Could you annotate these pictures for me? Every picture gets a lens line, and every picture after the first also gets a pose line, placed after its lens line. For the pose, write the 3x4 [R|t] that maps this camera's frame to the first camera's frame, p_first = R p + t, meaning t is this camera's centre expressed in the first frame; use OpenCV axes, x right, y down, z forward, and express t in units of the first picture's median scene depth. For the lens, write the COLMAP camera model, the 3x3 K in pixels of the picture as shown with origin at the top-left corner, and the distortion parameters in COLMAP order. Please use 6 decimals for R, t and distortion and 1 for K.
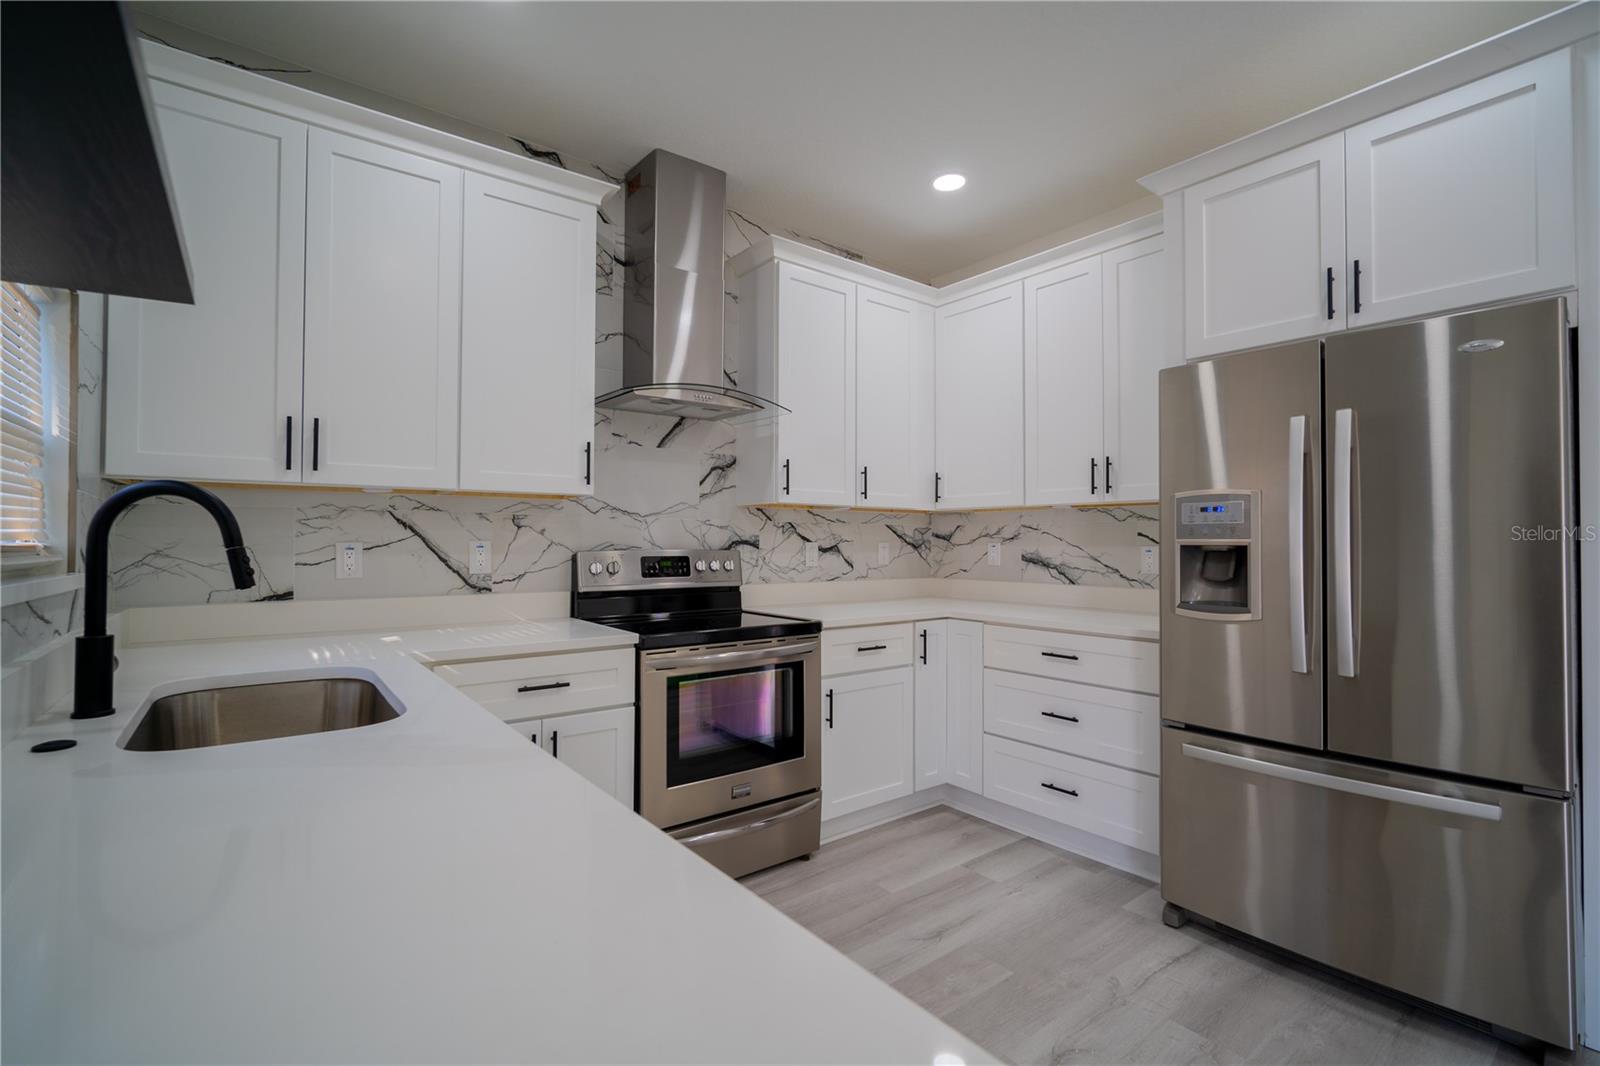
lens RADIAL K [[705.4, 0, 799.1], [0, 705.4, 532.7], [0, 0, 1]] dist [-0.015305, 0.005687]
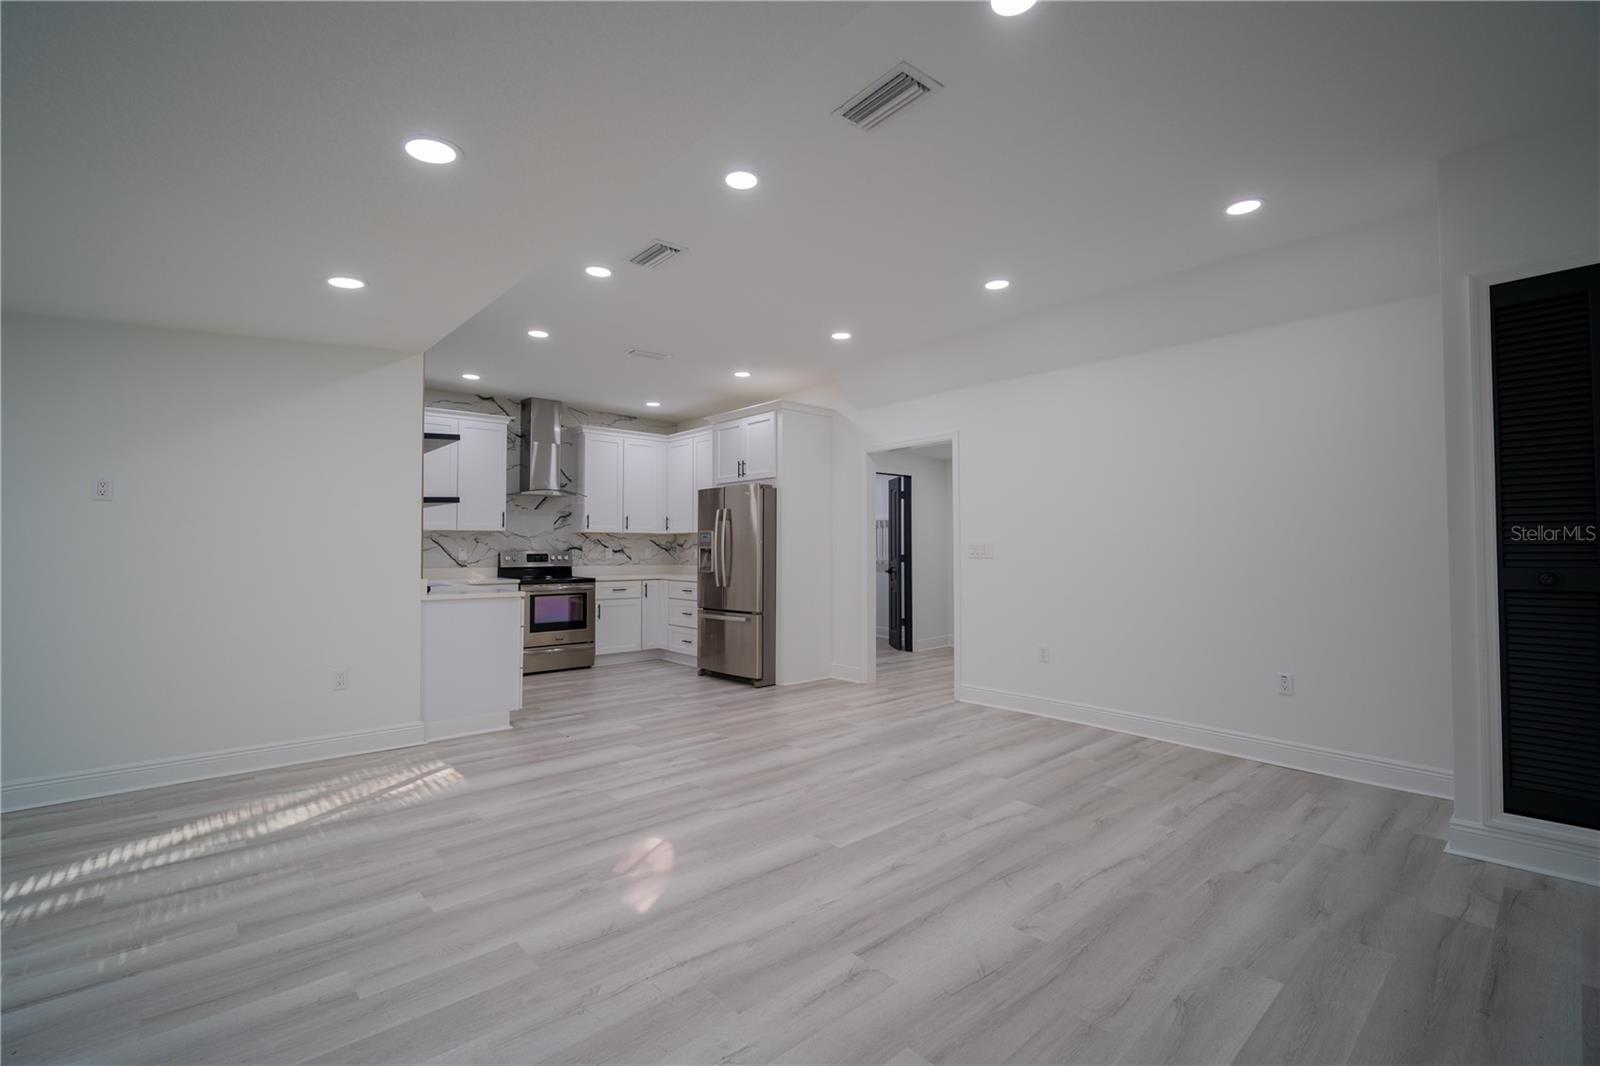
lens RADIAL K [[705.4, 0, 795.2], [0, 705.4, 534.8], [0, 0, 1]] dist [-0.015305, 0.005687]
pose [[0.998529, -0.001897, 0.054196, 0.647690], [0.002147, 0.999987, -0.004543, -0.023128], [-0.054187, 0.004653, 0.998520, -1.694110]]
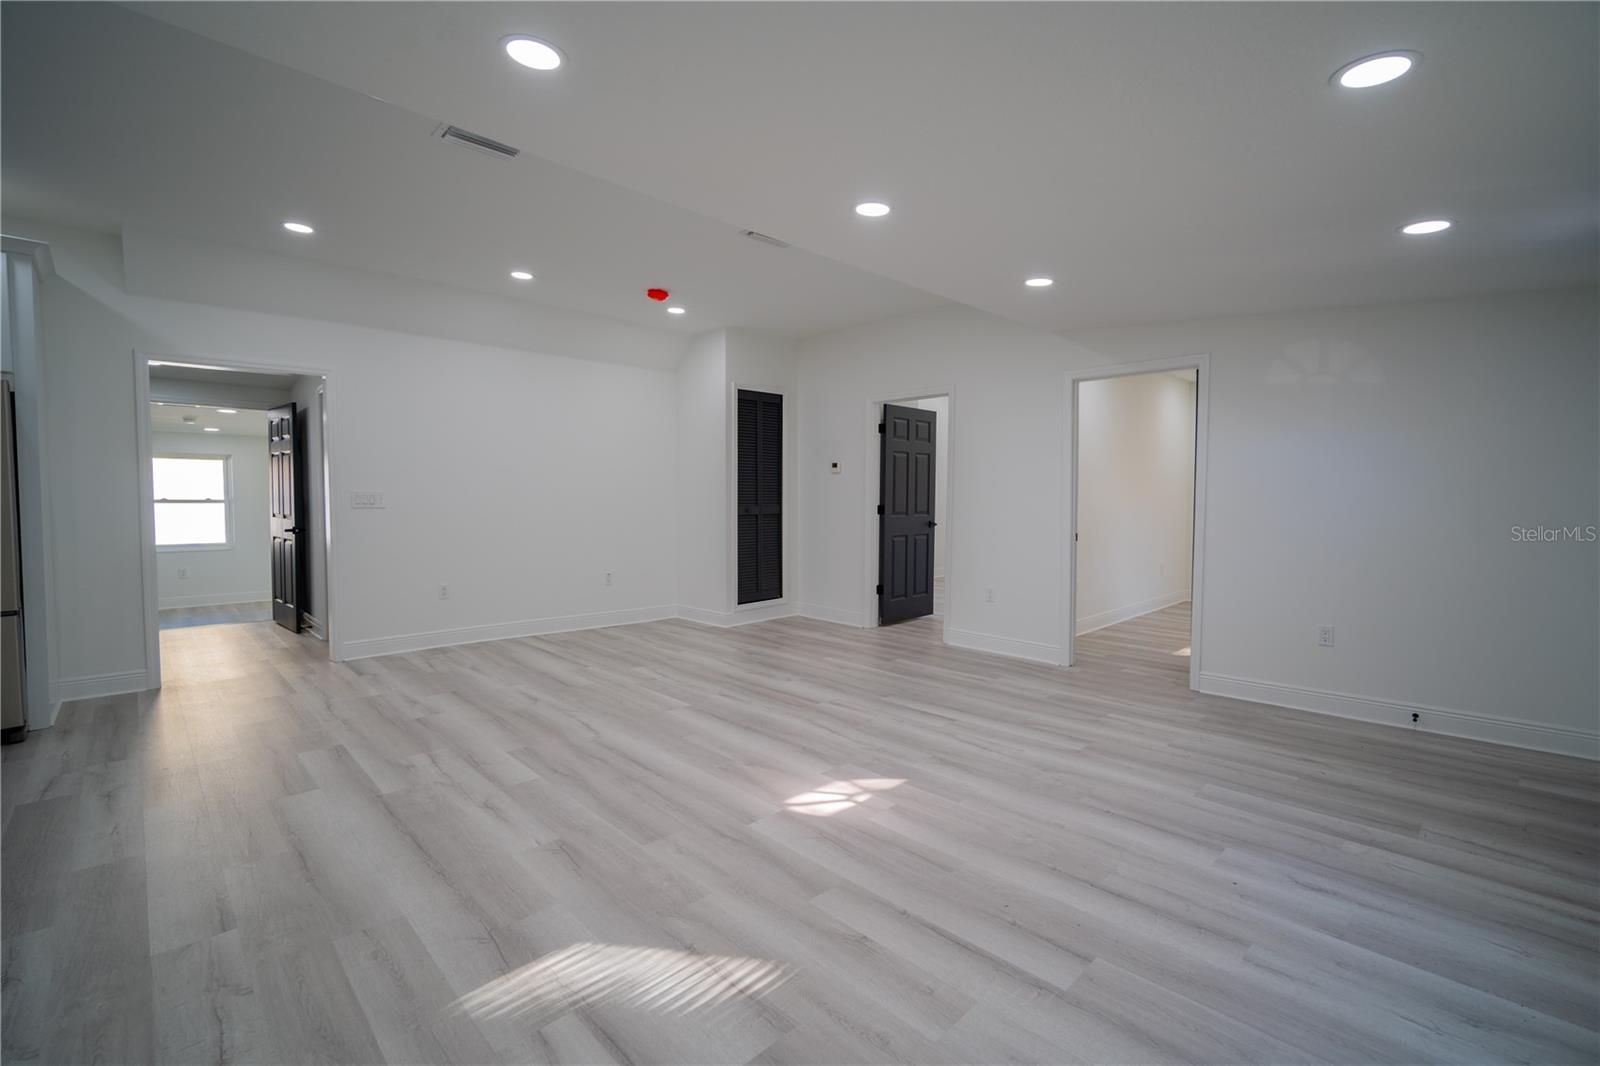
lens RADIAL K [[705.4, 0, 793.7], [0, 705.4, 530.6], [0, 0, 1]] dist [-0.015305, 0.005687]
pose [[-0.100624, -0.050374, 0.993648, -0.766888], [-0.015068, 0.998680, 0.049103, -0.015823], [-0.994810, -0.010032, -0.101250, -0.697538]]
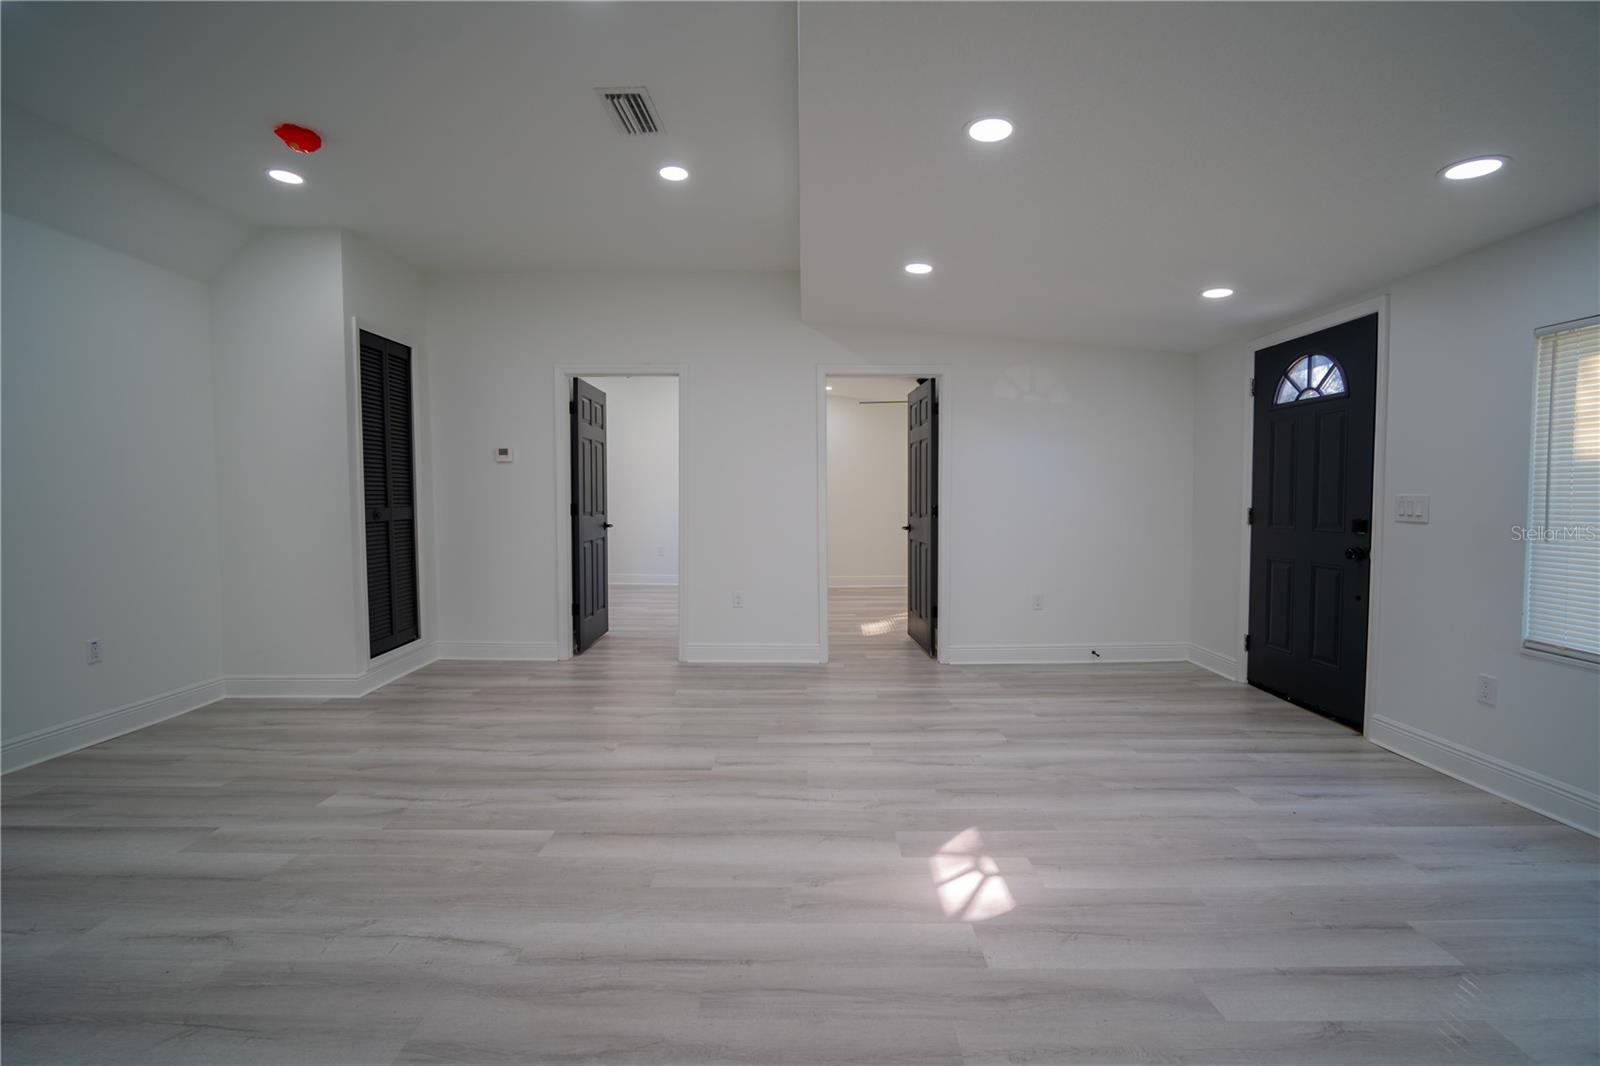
lens RADIAL K [[705.4, 0, 800.4], [0, 705.4, 523.2], [0, 0, 1]] dist [-0.015305, 0.005687]
pose [[-0.787004, -0.025472, 0.616422, -0.063144], [-0.006739, 0.999443, 0.032696, -0.002580], [-0.616912, 0.021578, -0.786737, -0.102503]]
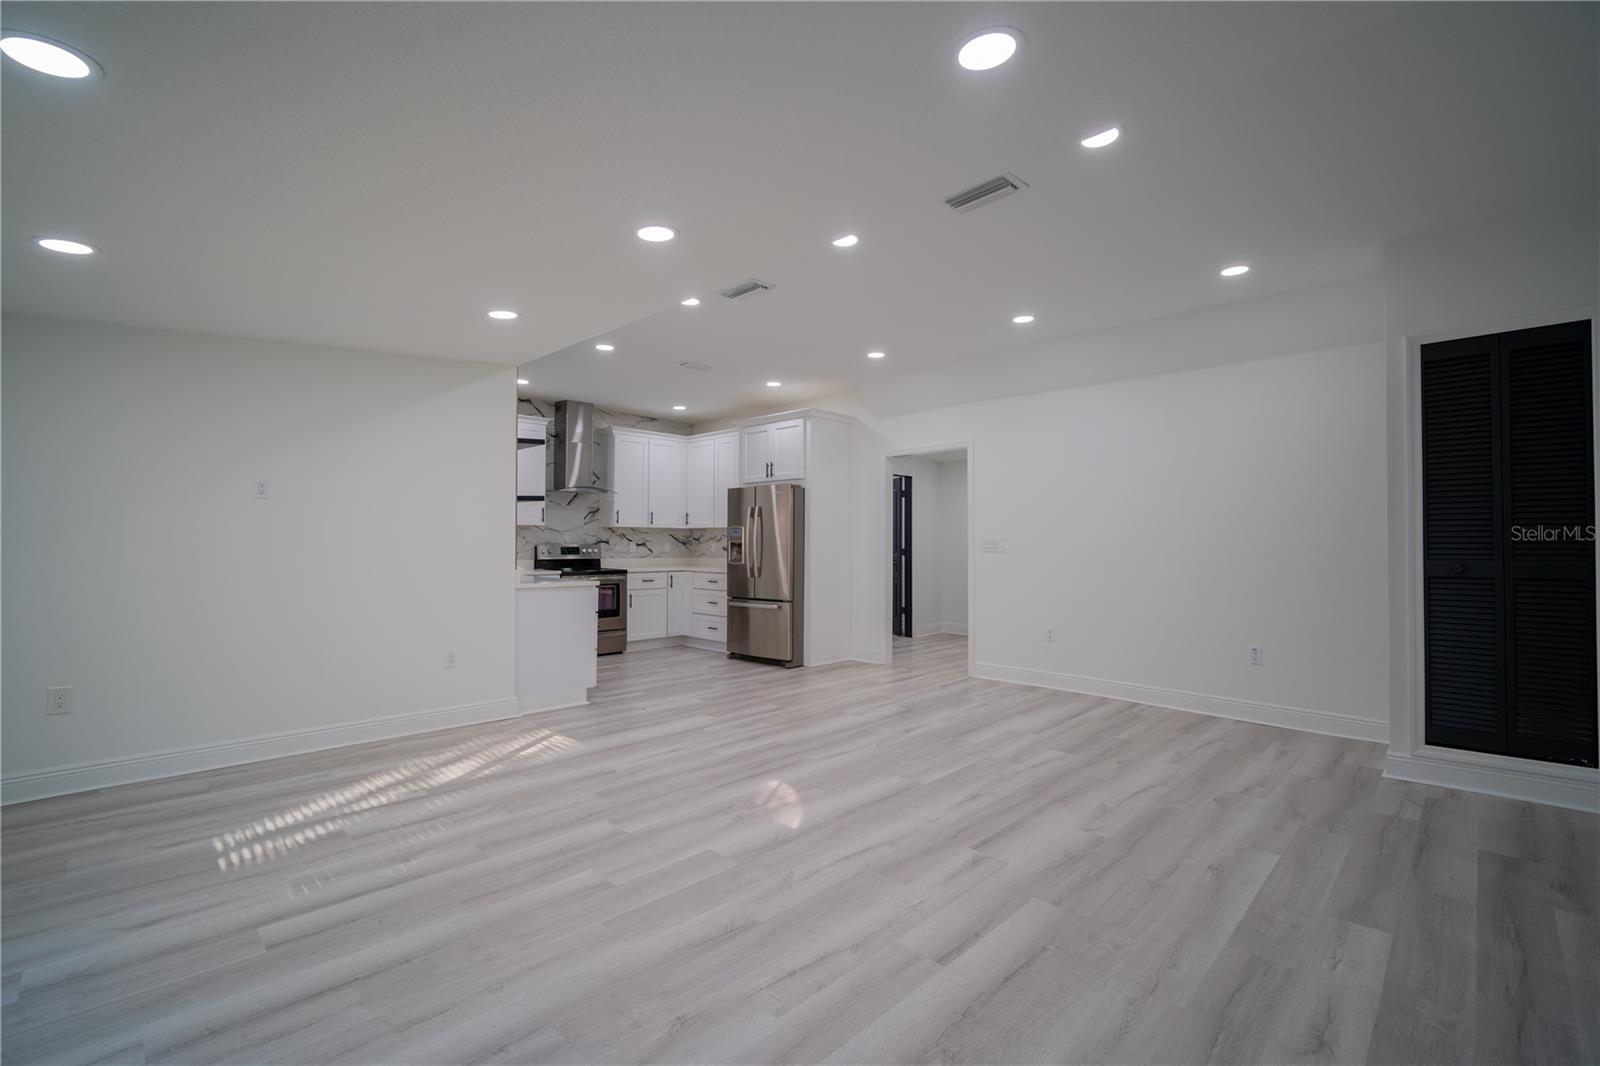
lens RADIAL K [[705.4, 0, 796.8], [0, 705.4, 536.5], [0, 0, 1]] dist [-0.015305, 0.005687]
pose [[0.992561, 0.001265, 0.121745, 0.369948], [-0.002164, 0.999971, 0.007251, -0.029739], [-0.121732, -0.007460, 0.992535, -1.916187]]
